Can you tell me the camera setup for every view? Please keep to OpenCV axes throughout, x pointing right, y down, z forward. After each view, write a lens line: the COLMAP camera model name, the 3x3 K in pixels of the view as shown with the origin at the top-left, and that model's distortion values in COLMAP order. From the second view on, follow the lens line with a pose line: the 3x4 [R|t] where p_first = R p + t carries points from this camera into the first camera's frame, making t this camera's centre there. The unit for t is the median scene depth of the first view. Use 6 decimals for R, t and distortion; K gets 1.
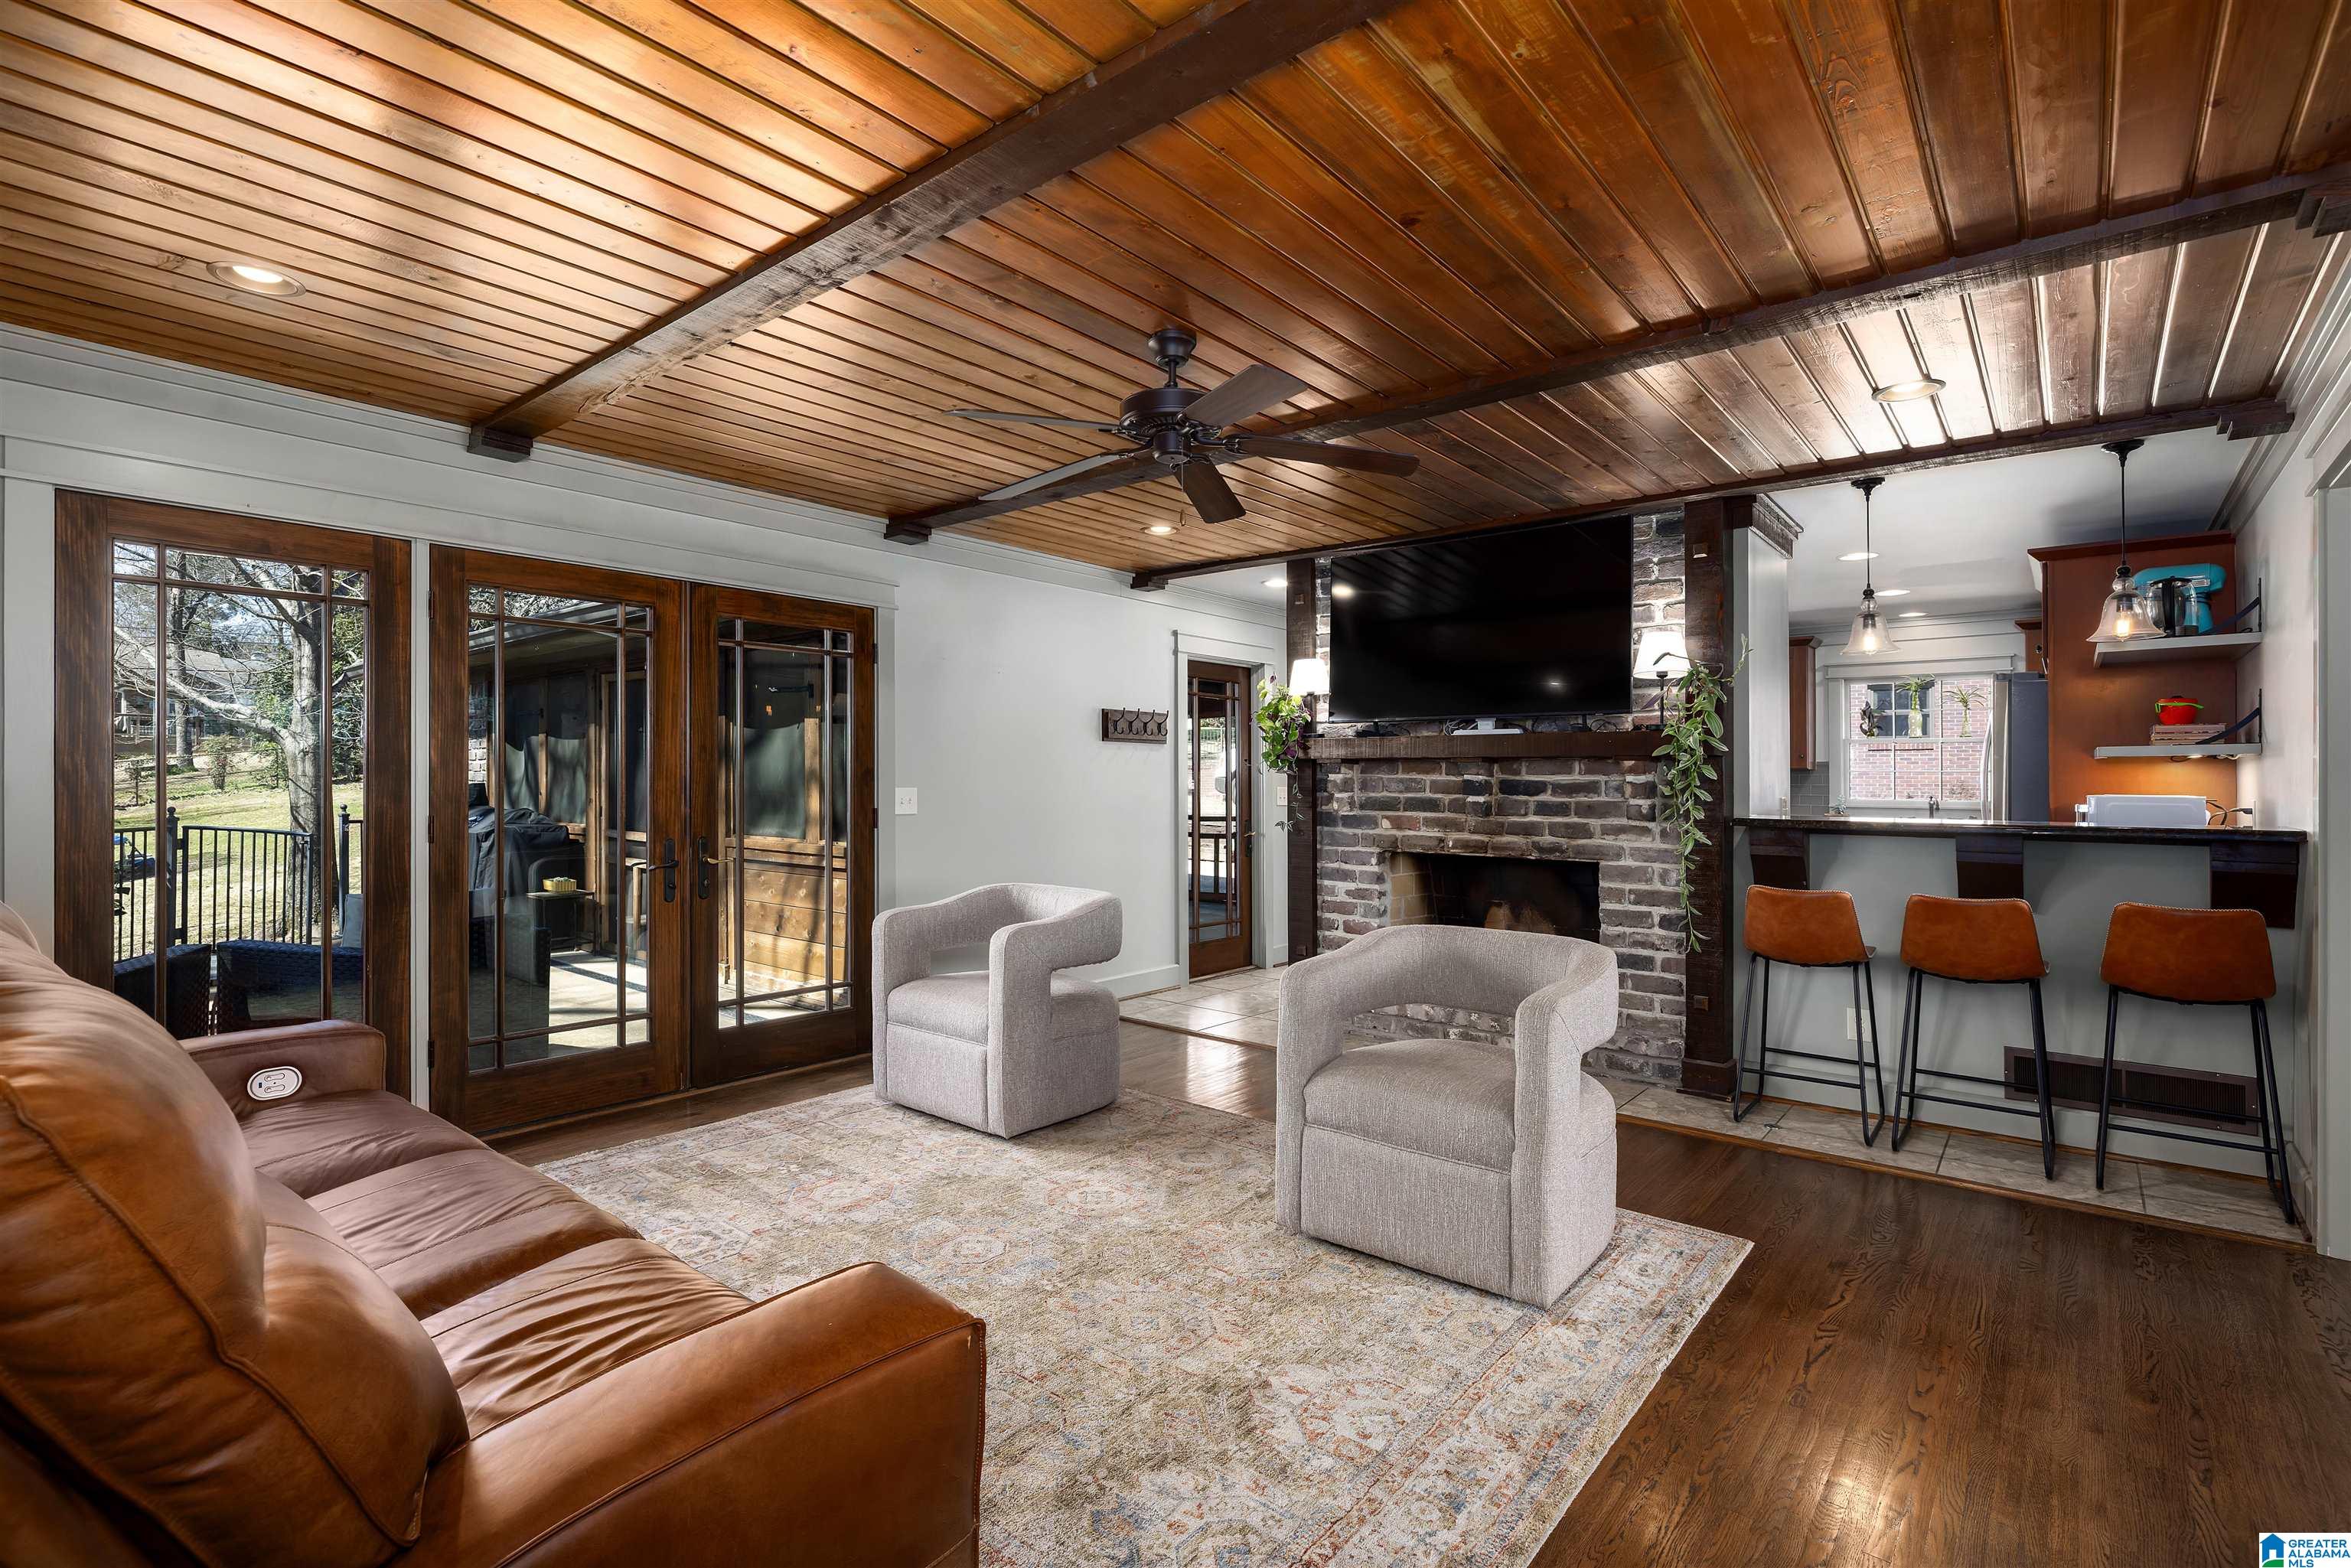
lens RADIAL K [[1109.1, 0, 1175.5], [0, 1109.1, 784.0], [0, 0, 1]] dist [-0.014578, 0.000095]
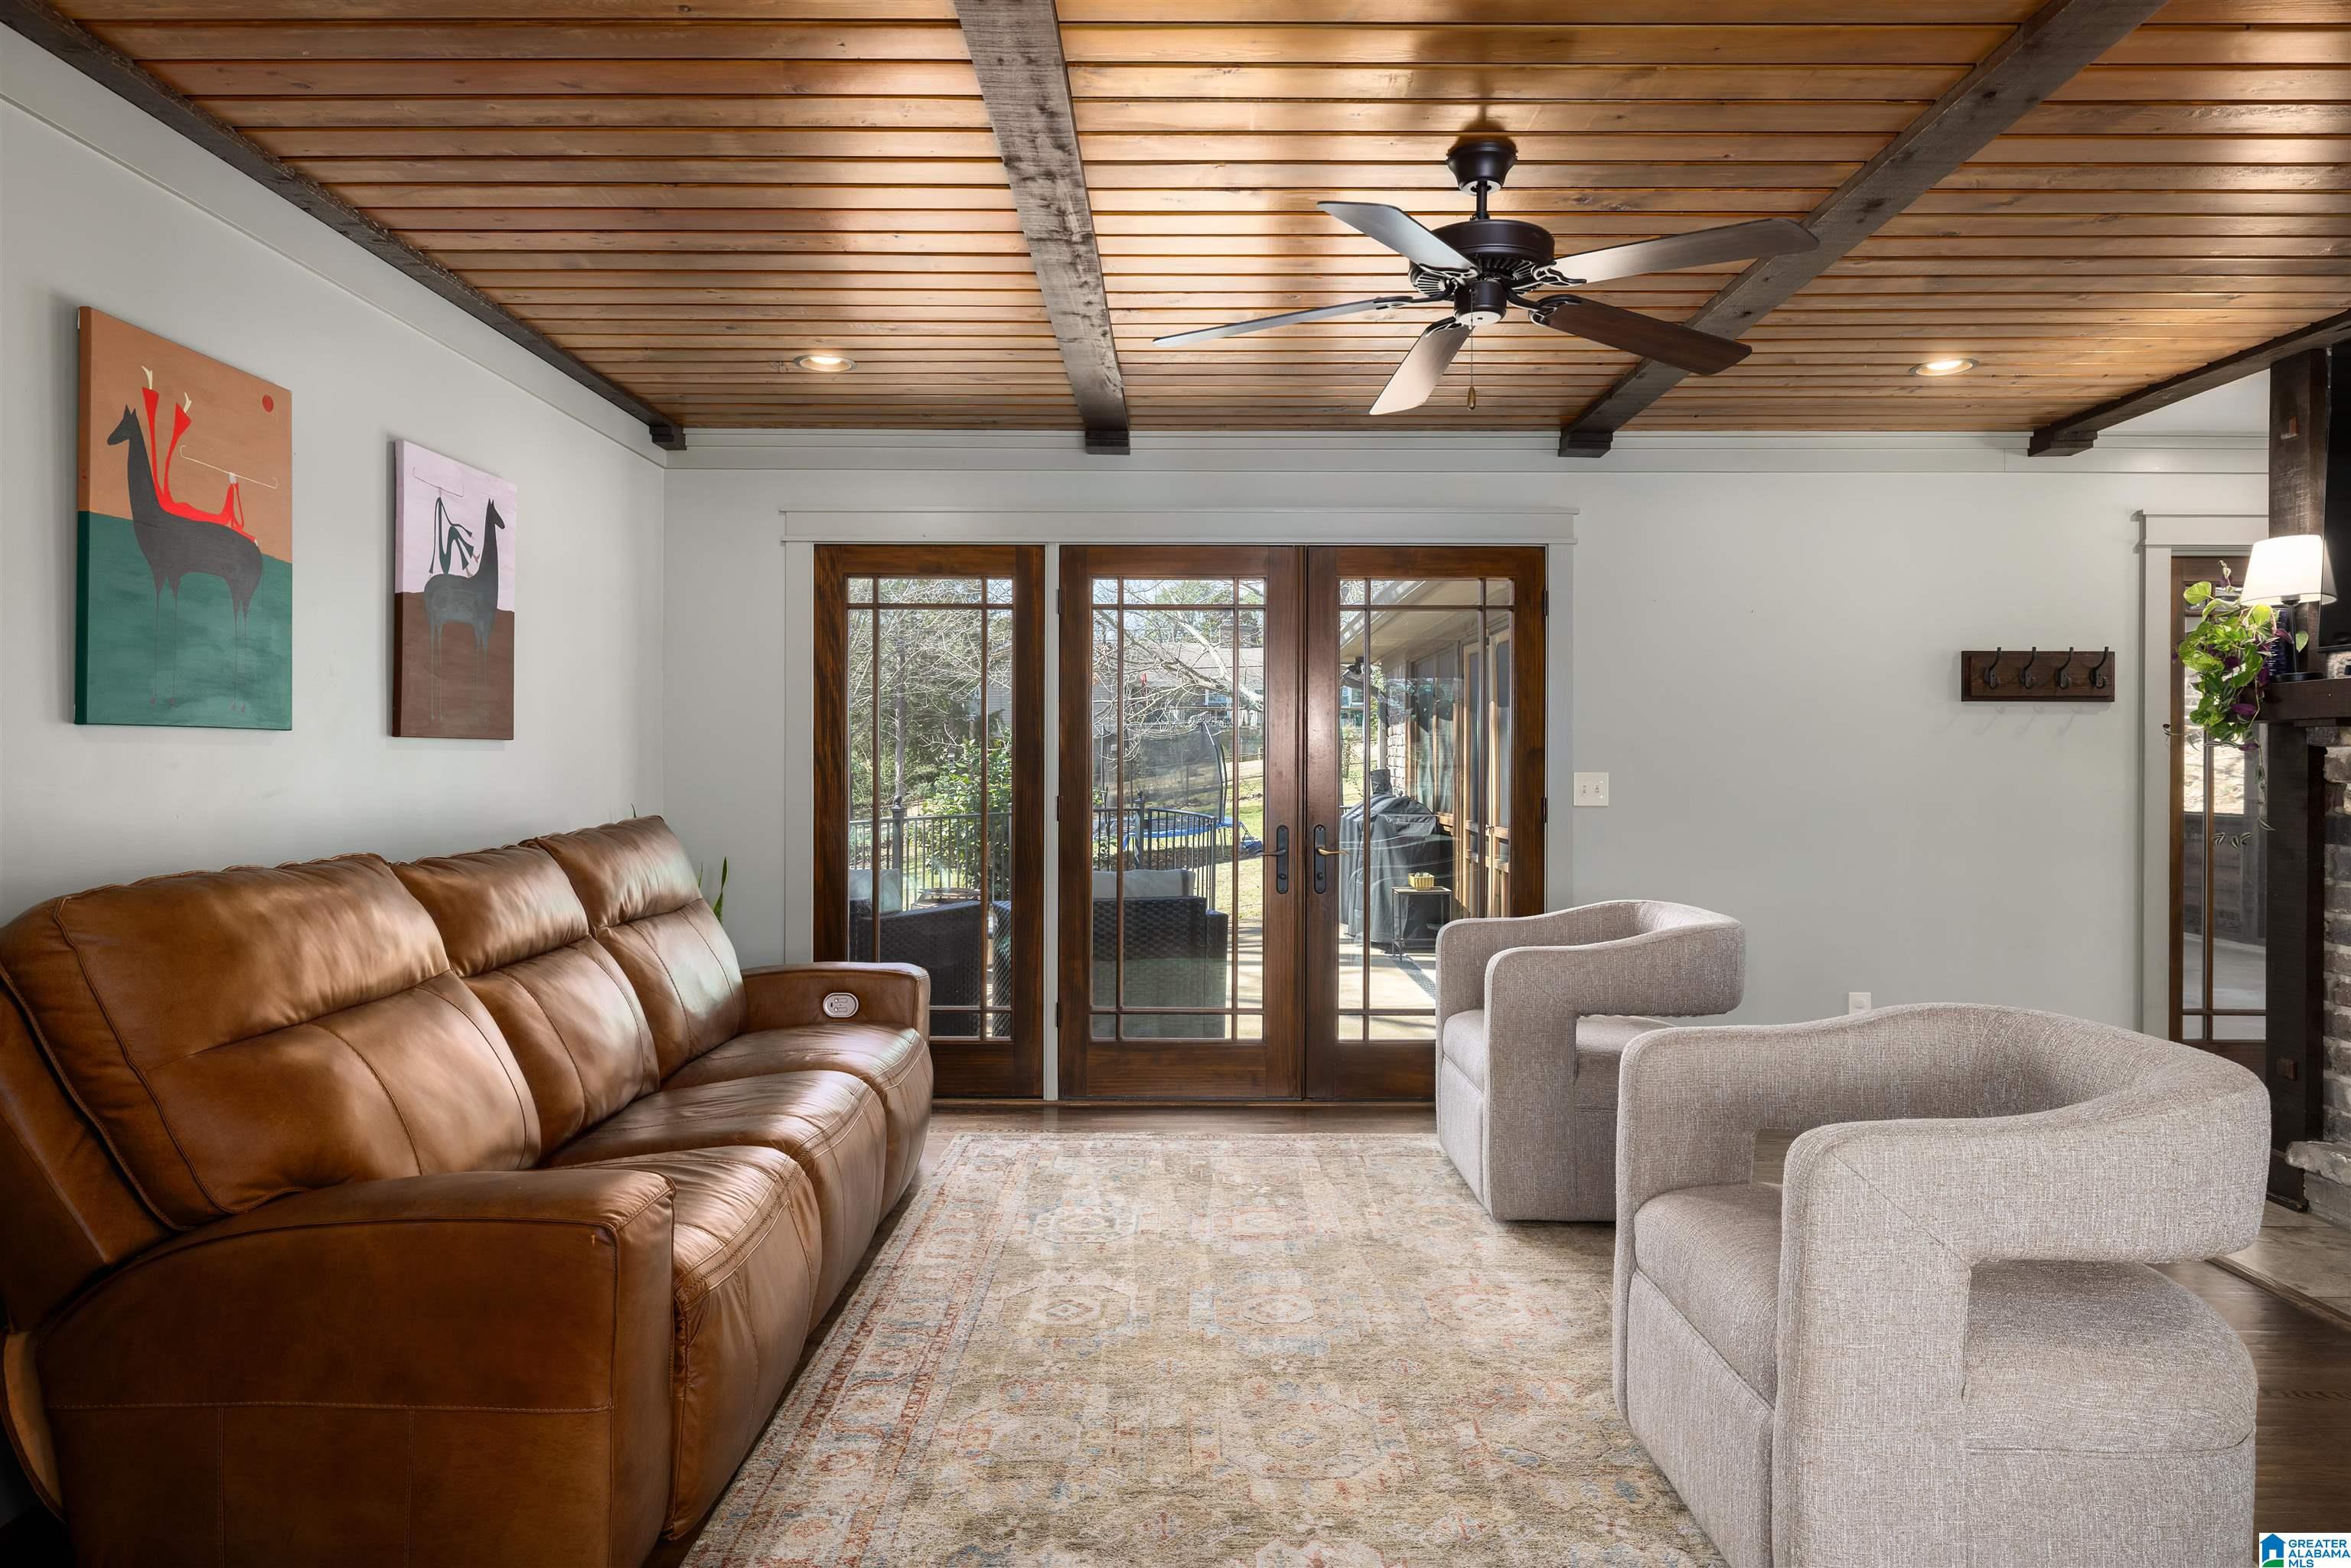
lens RADIAL K [[1436.7, 0, 1175.5], [0, 1436.7, 784.0], [0, 0, 1]] dist [-0.008911, 0.002716]
pose [[0.628810, 0.004665, -0.777545, 0.379385], [-0.001494, 0.999987, 0.004791, 0.007538], [0.777558, -0.001851, 0.628809, 0.150678]]
